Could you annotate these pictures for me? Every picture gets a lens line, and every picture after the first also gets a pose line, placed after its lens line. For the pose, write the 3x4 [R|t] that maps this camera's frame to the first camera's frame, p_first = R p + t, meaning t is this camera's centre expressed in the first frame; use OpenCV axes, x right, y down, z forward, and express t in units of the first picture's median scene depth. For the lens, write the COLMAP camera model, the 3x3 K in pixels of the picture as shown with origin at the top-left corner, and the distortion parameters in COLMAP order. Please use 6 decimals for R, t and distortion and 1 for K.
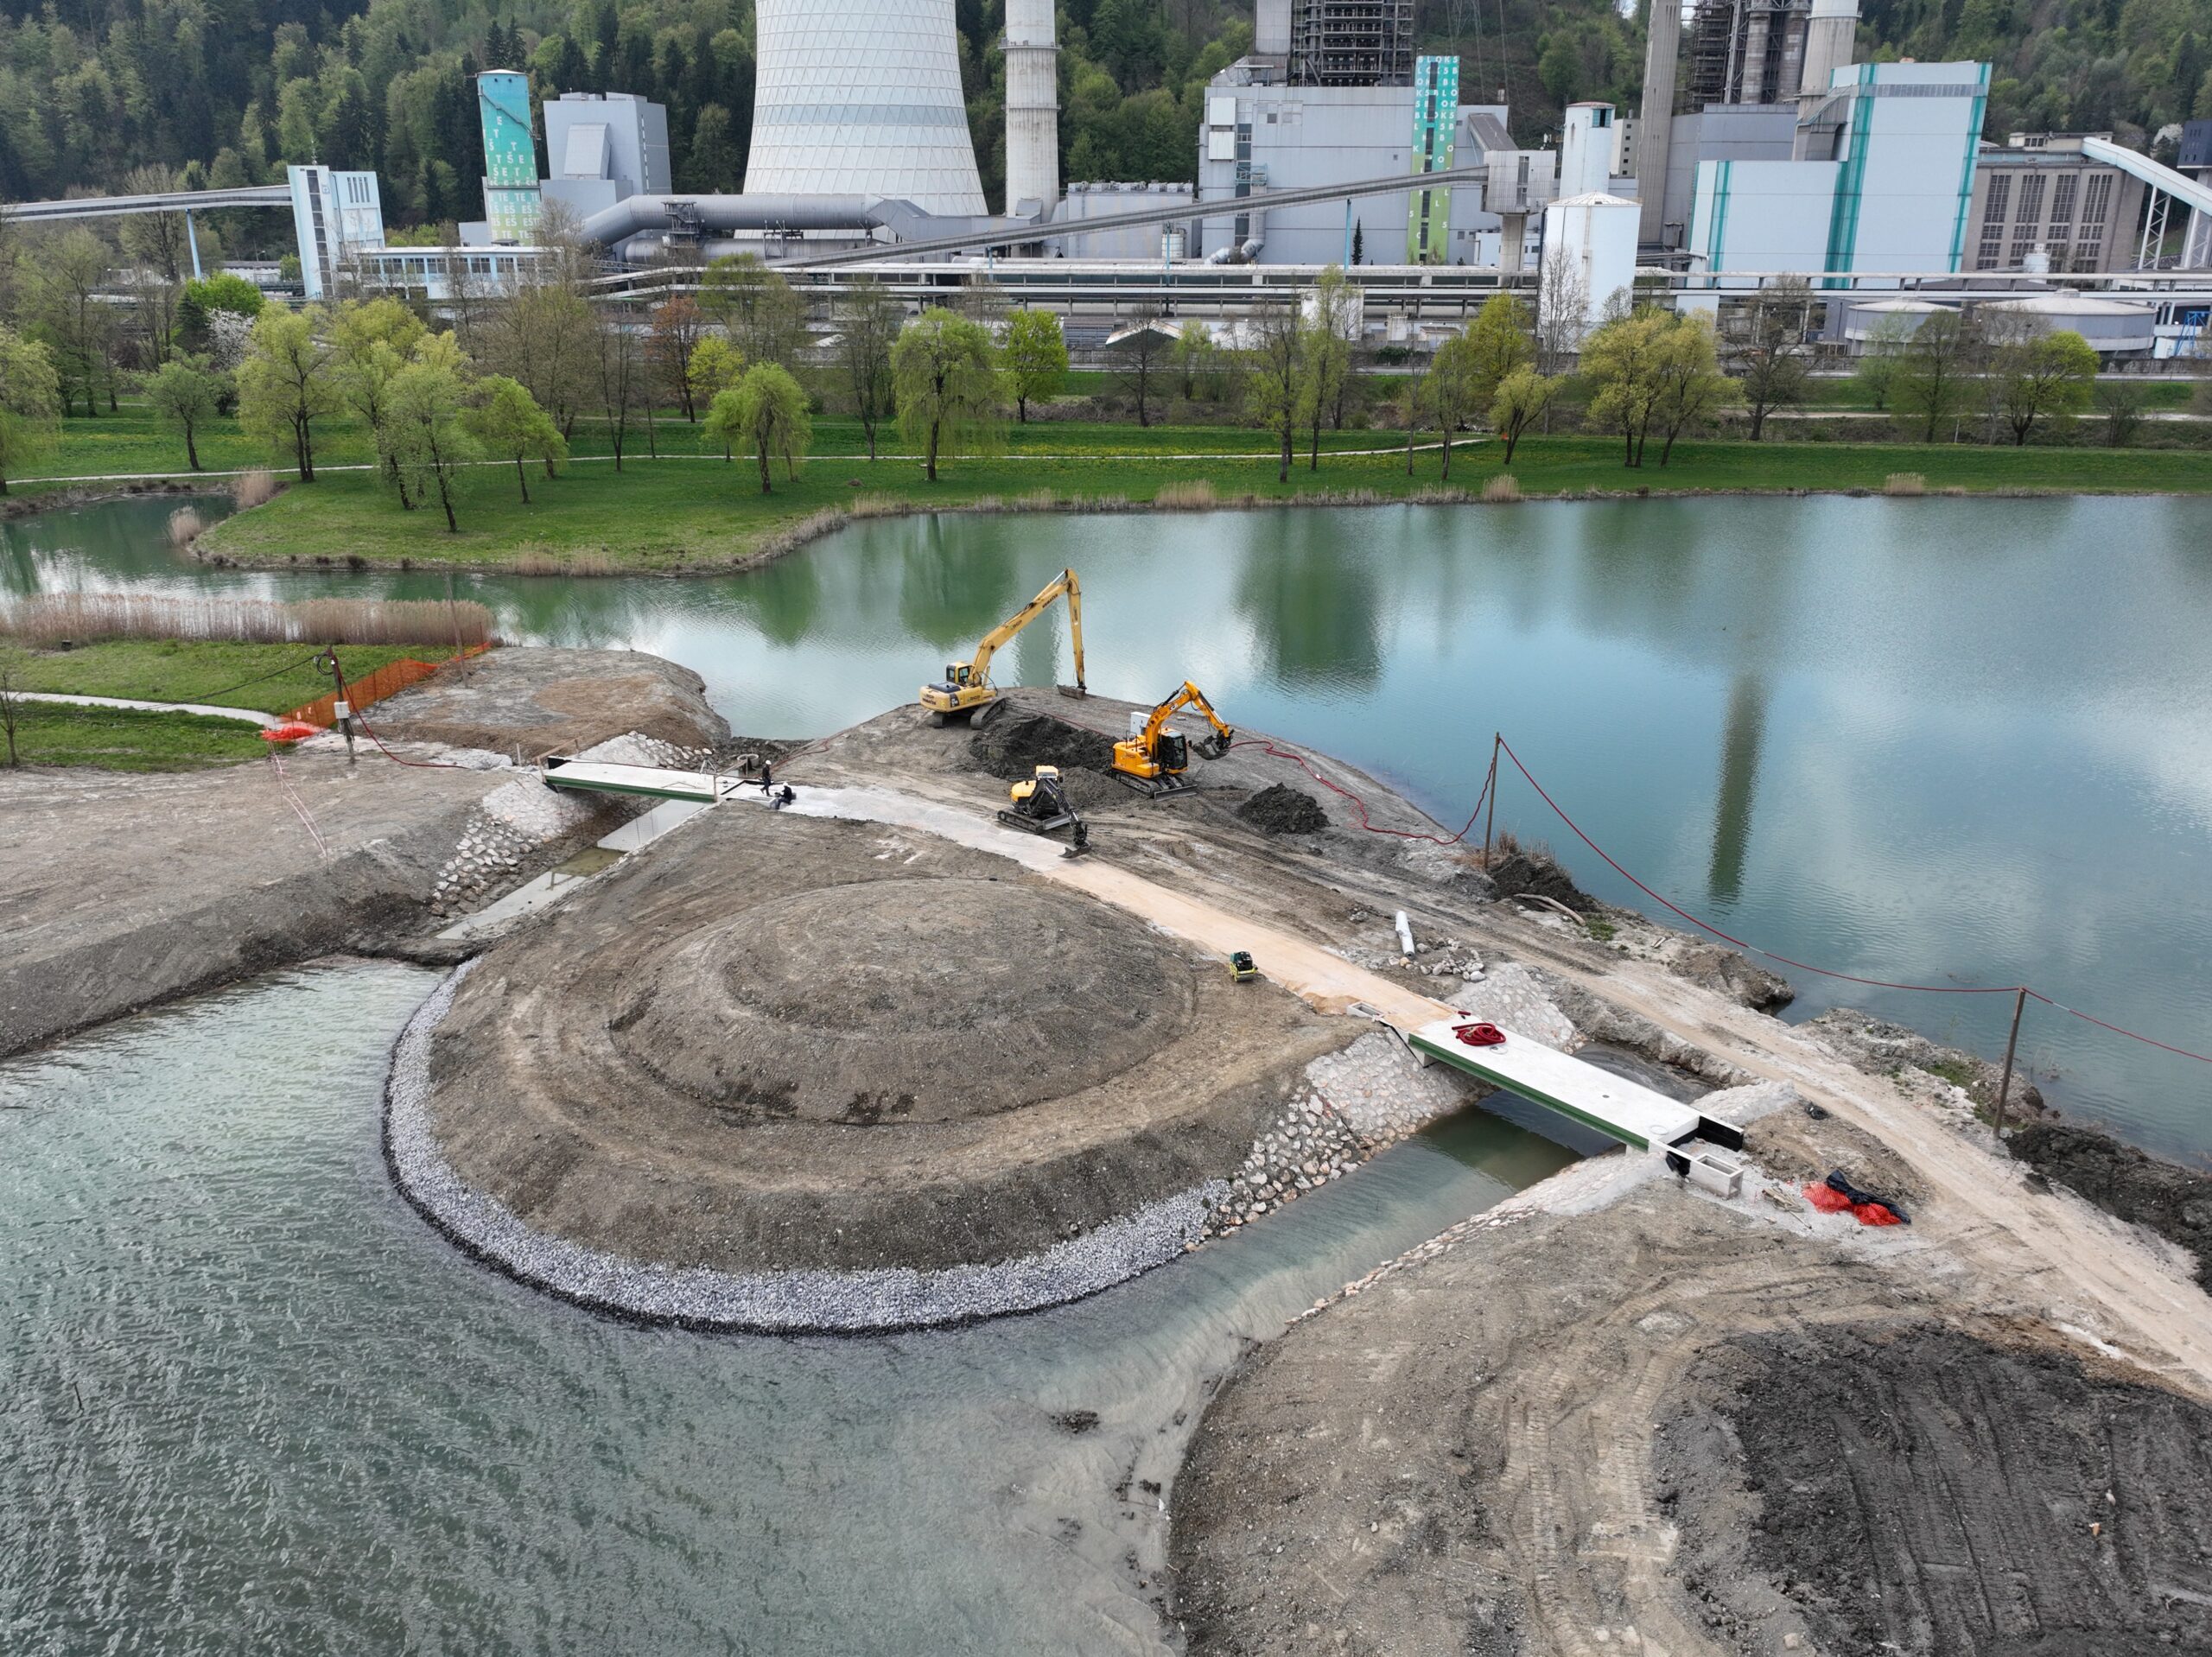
lens RADIAL K [[1827.3, 0, 1108.6], [0, 1827.3, 832.9], [0, 0, 1]] dist [0.007425, -0.000245]
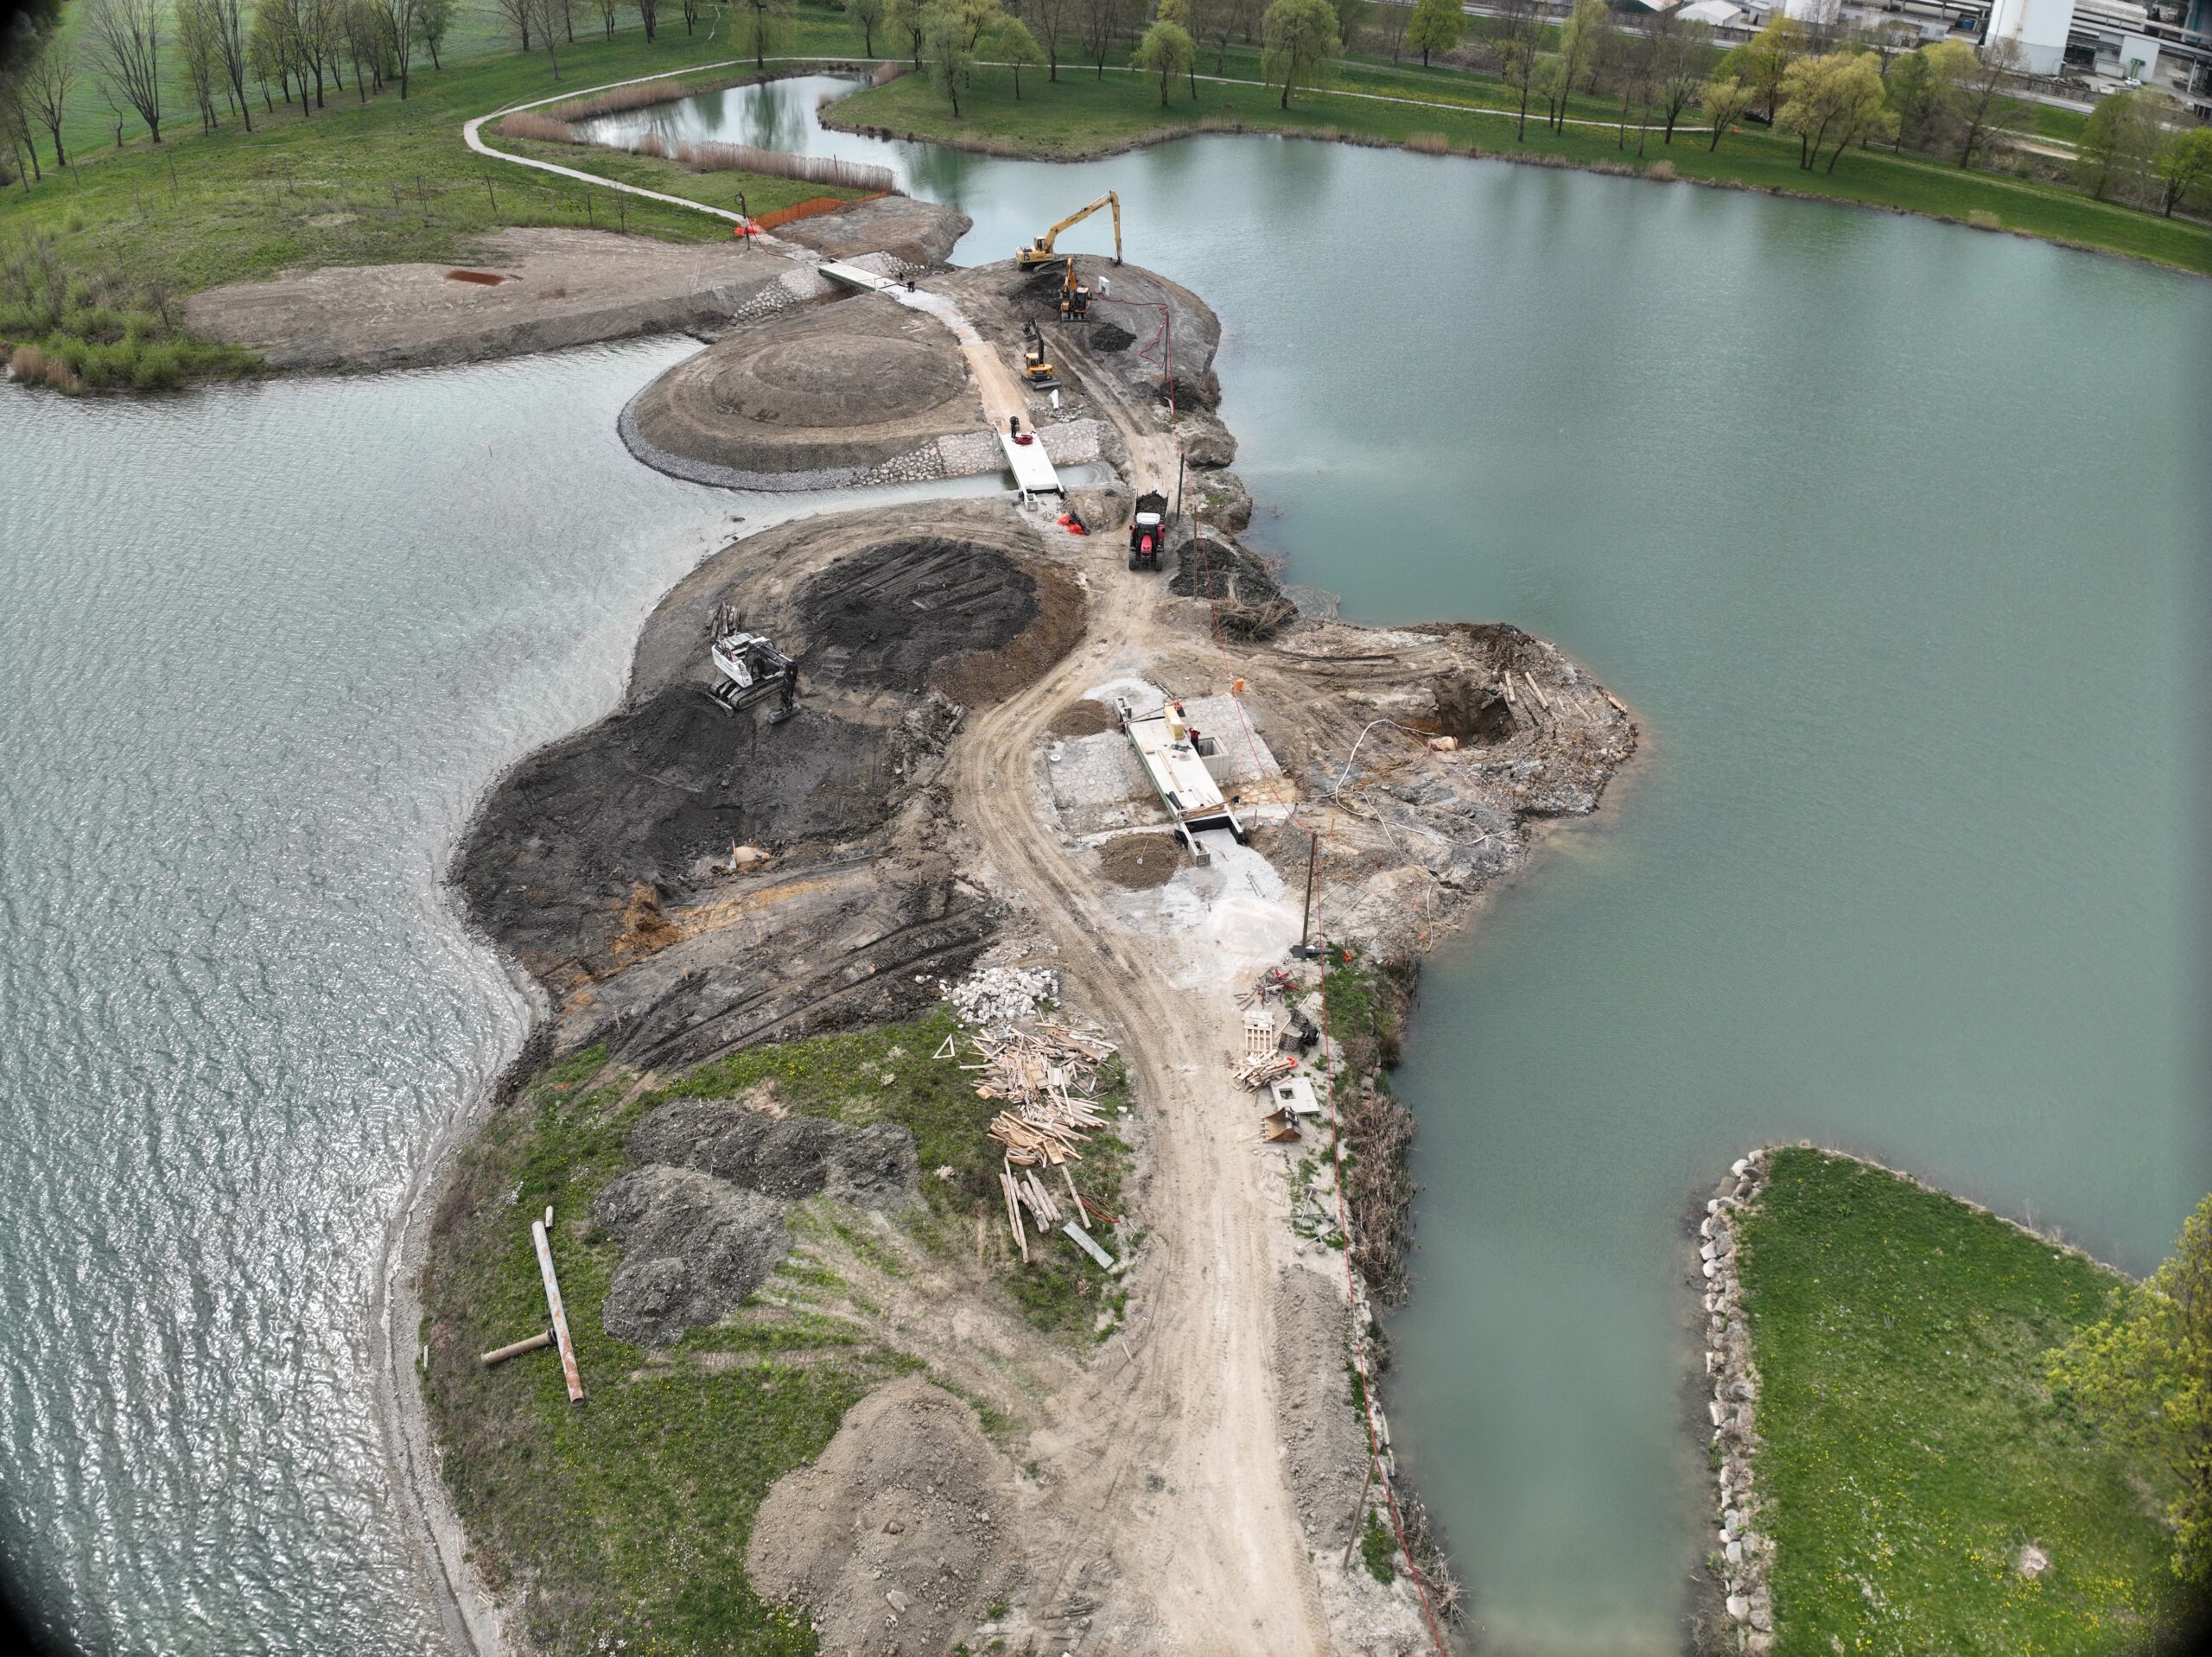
lens RADIAL K [[1552.0, 0, 1111.6], [0, 1552.0, 817.0], [0, 0, 1]] dist [-0.093260, -0.029098]
pose [[0.888466, 0.278814, -0.364544, 0.201957], [-0.163929, 0.934705, 0.315361, -0.012821], [0.428668, -0.220428, 0.876159, -0.127452]]
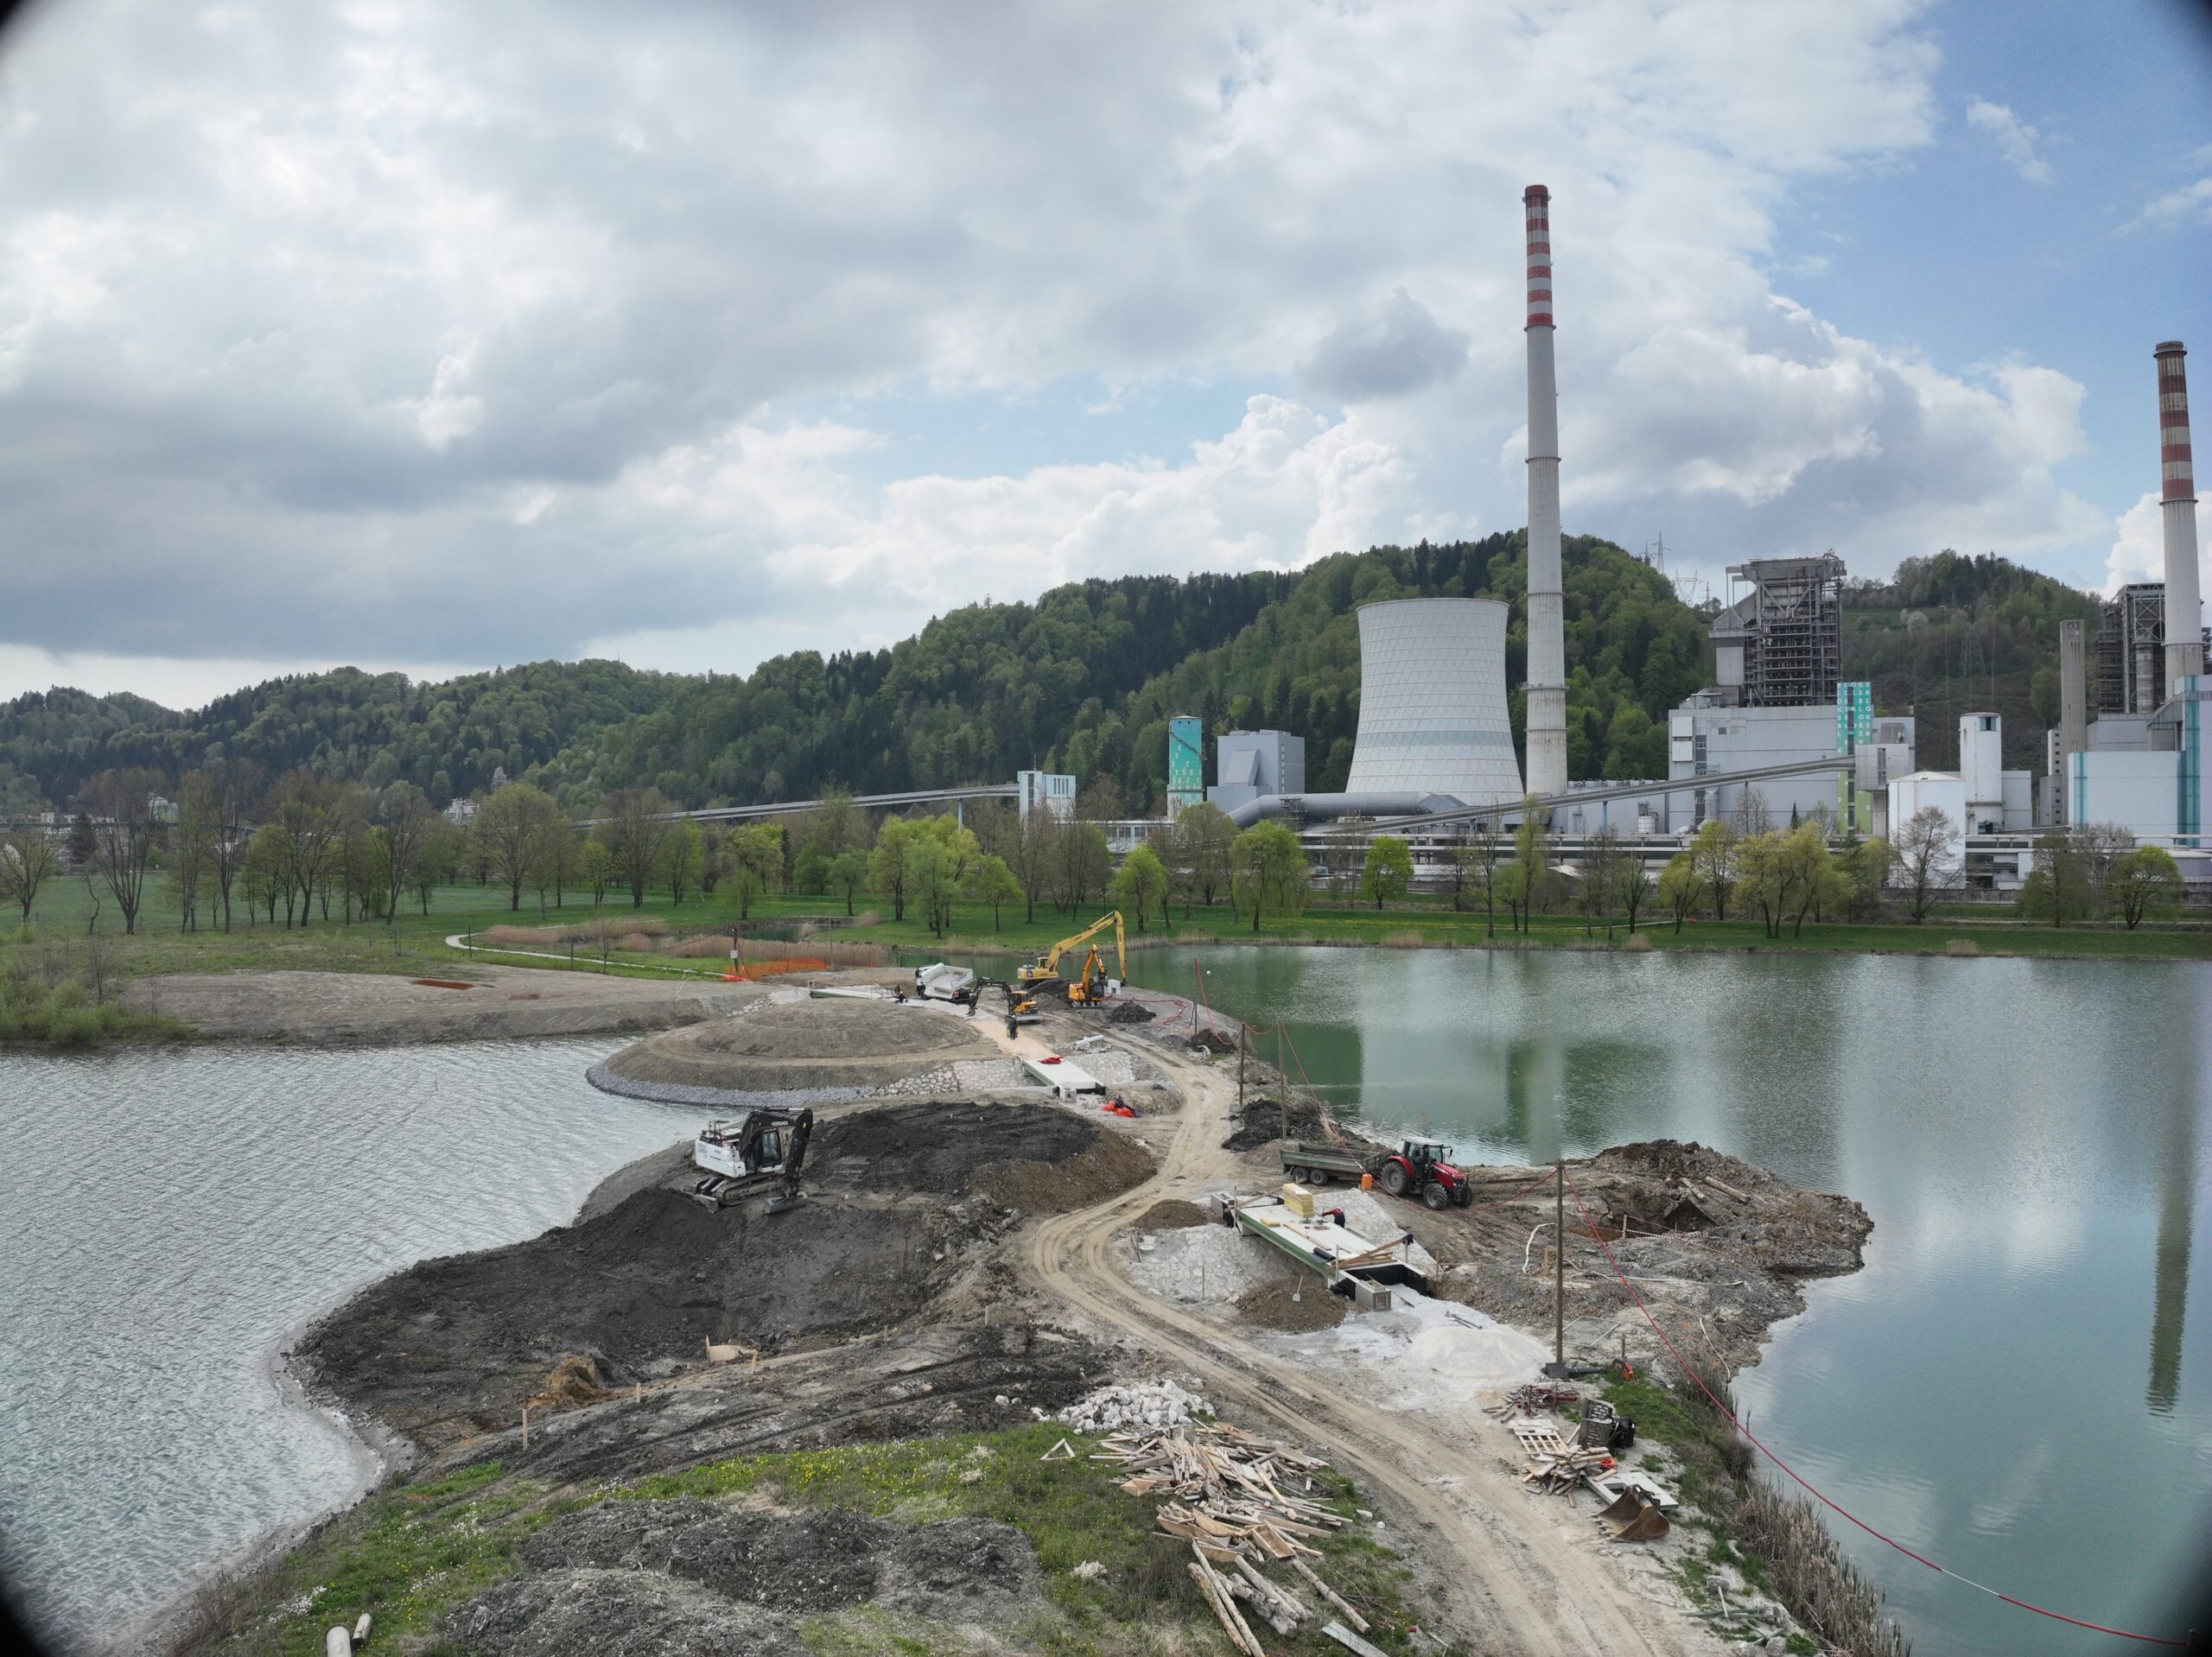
lens RADIAL K [[1552.0, 0, 1111.6], [0, 1552.0, 817.0], [0, 0, 1]] dist [-0.093260, -0.029098]
pose [[0.908860, -0.005322, -0.417067, 0.174504], [-0.134862, 0.942458, -0.305915, 0.066256], [0.394697, 0.334281, 0.855845, -0.089087]]
